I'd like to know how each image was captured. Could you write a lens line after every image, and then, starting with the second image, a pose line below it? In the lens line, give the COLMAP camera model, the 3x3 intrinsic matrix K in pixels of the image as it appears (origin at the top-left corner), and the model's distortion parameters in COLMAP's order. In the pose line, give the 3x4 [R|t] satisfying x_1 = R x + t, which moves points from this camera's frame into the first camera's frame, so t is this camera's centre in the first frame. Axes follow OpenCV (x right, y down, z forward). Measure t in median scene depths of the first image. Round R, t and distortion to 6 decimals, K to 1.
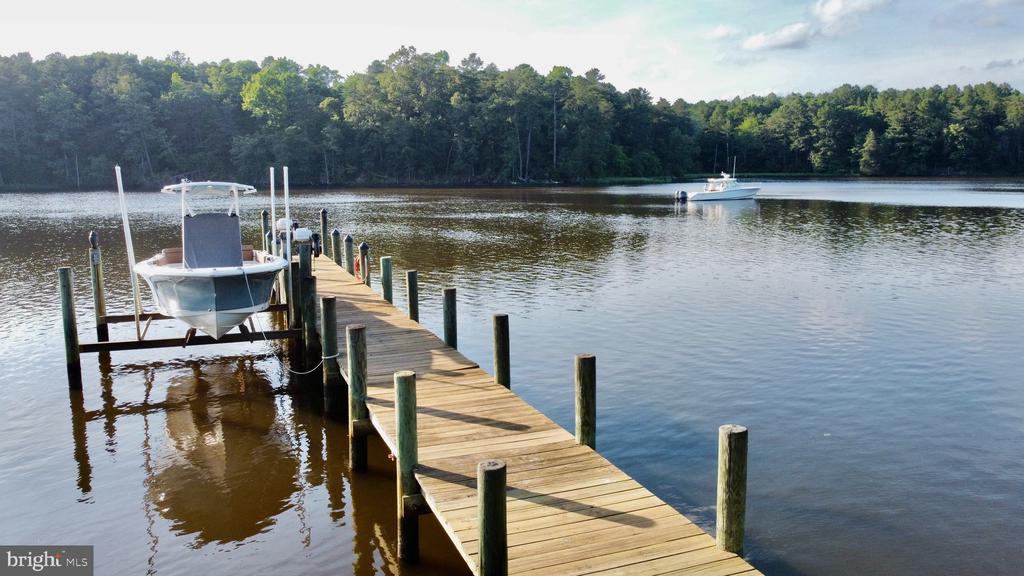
lens RADIAL K [[774.4, 0, 508.3], [0, 774.4, 280.4], [0, 0, 1]] dist [-0.000414, -0.002610]
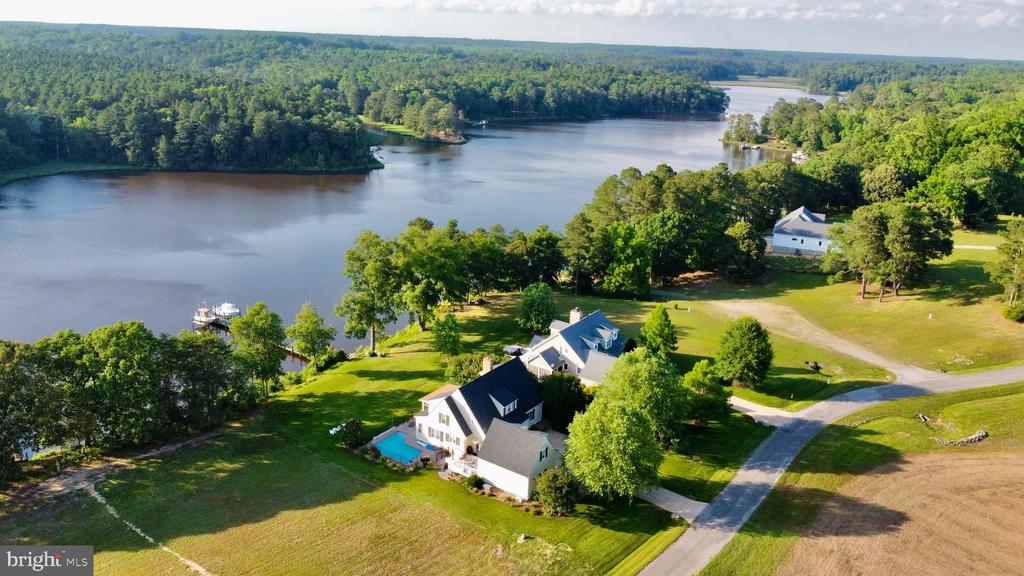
lens RADIAL K [[774.4, 0, 508.3], [0, 774.4, 280.4], [0, 0, 1]] dist [-0.000414, -0.002610]
pose [[0.867838, -0.108168, 0.484930, 0.308973], [0.028204, 0.985165, 0.169275, -0.158055], [-0.496046, -0.133226, 0.858015, -0.506436]]
